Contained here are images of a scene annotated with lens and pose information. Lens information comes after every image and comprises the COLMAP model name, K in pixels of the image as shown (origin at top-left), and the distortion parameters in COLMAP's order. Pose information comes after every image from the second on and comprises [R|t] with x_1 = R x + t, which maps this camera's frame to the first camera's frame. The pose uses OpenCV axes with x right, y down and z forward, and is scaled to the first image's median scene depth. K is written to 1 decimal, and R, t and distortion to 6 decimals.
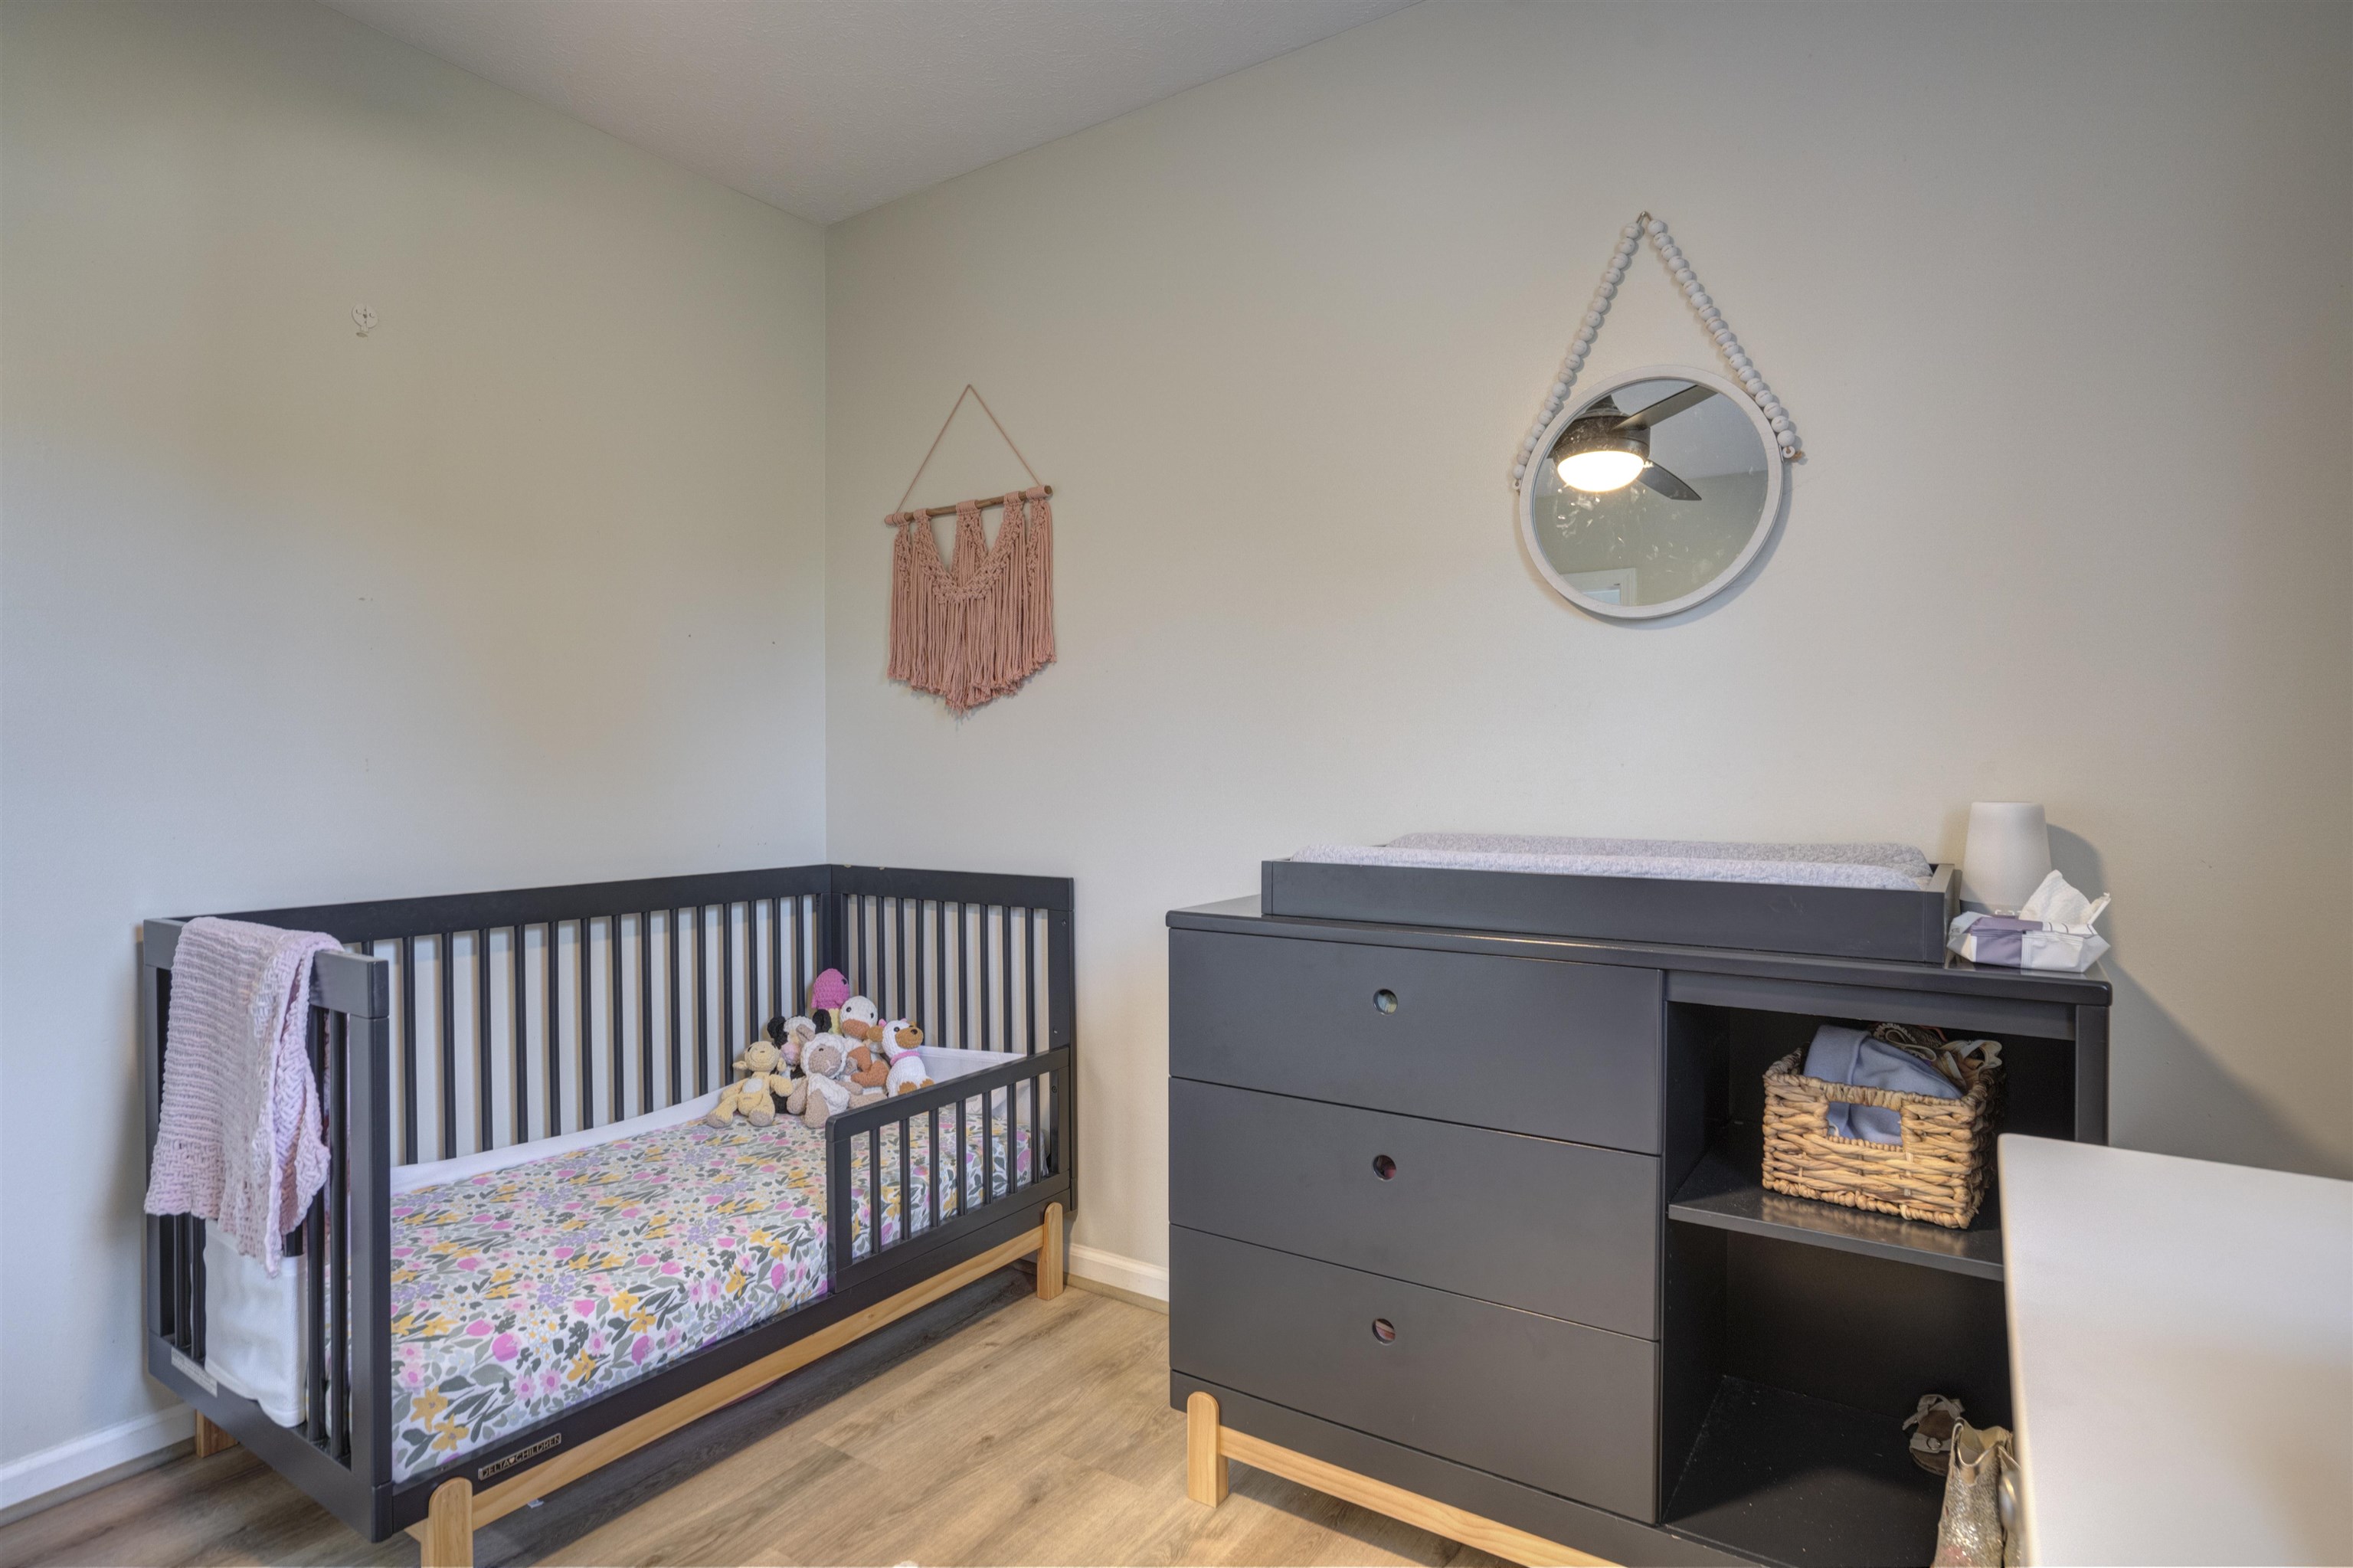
lens RADIAL K [[1216.2, 0, 1155.2], [0, 1216.2, 775.4], [0, 0, 1]] dist [-0.051437, 0.025924]
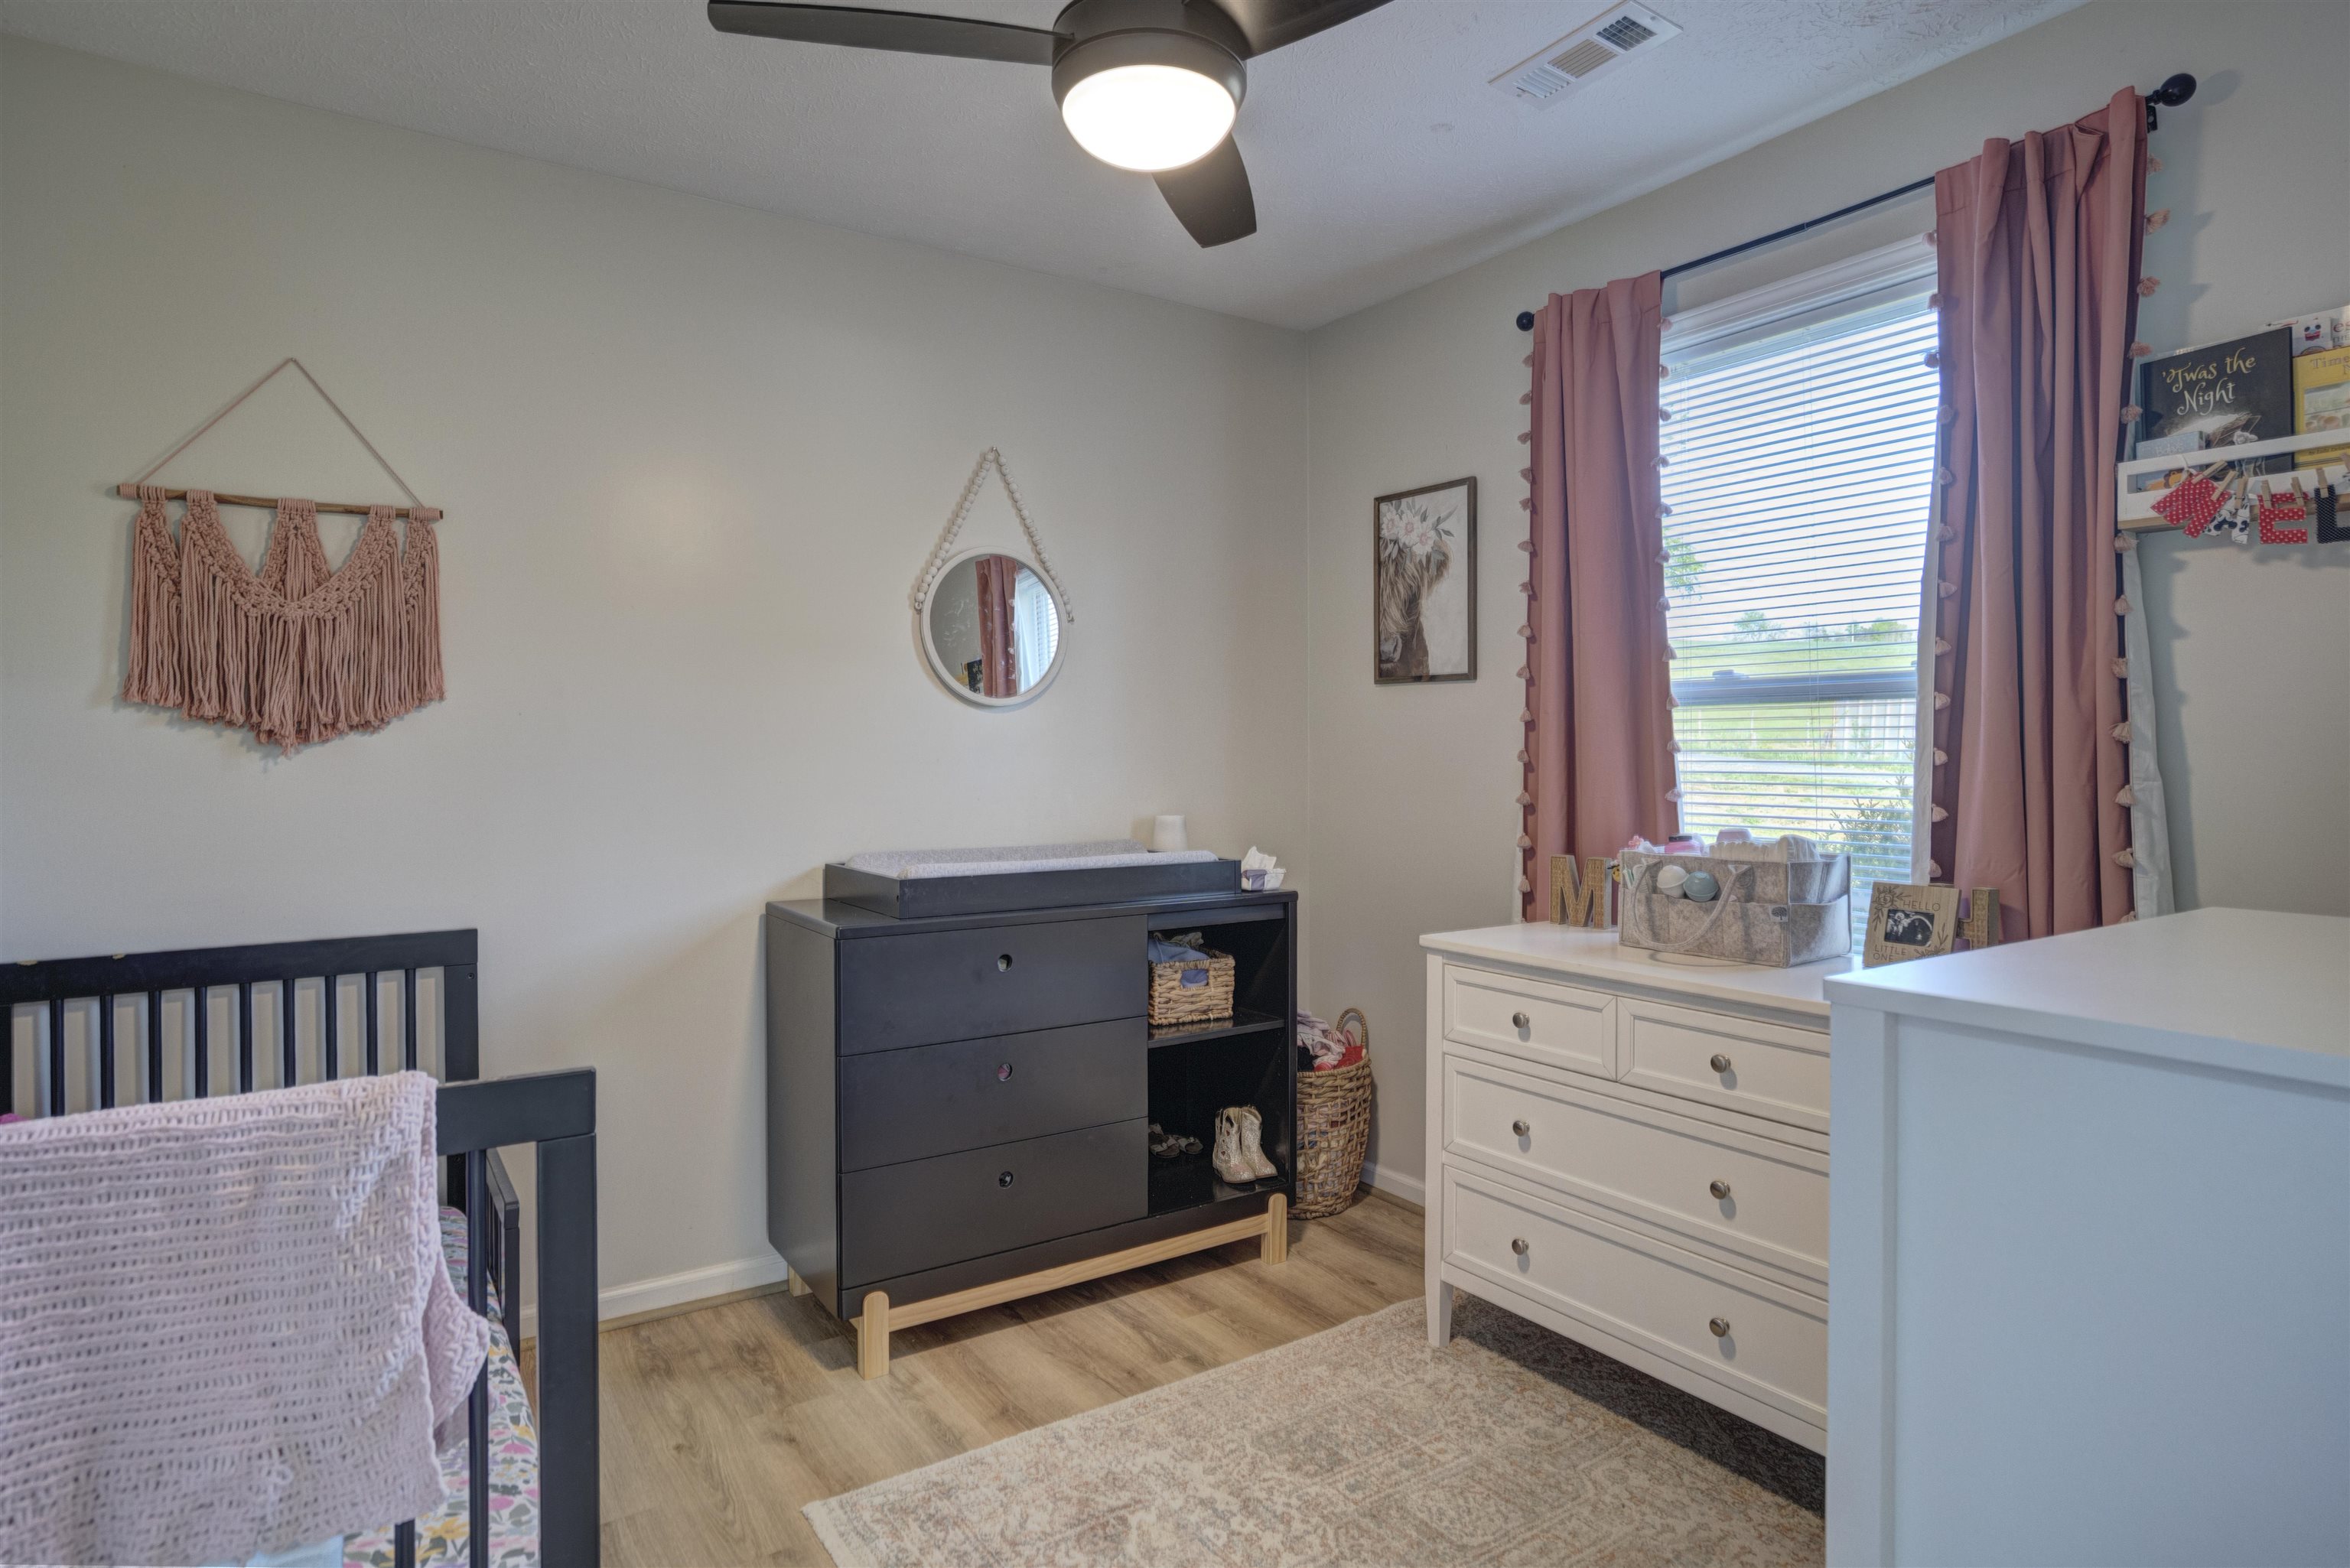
lens RADIAL K [[1229.4, 0, 1171.1], [0, 1229.4, 773.7], [0, 0, 1]] dist [-0.048200, -0.000128]
pose [[0.366313, -0.007330, 0.930463, -0.733708], [0.010912, 0.999934, 0.003581, -0.034634], [-0.930428, 0.008842, 0.366369, 0.147000]]
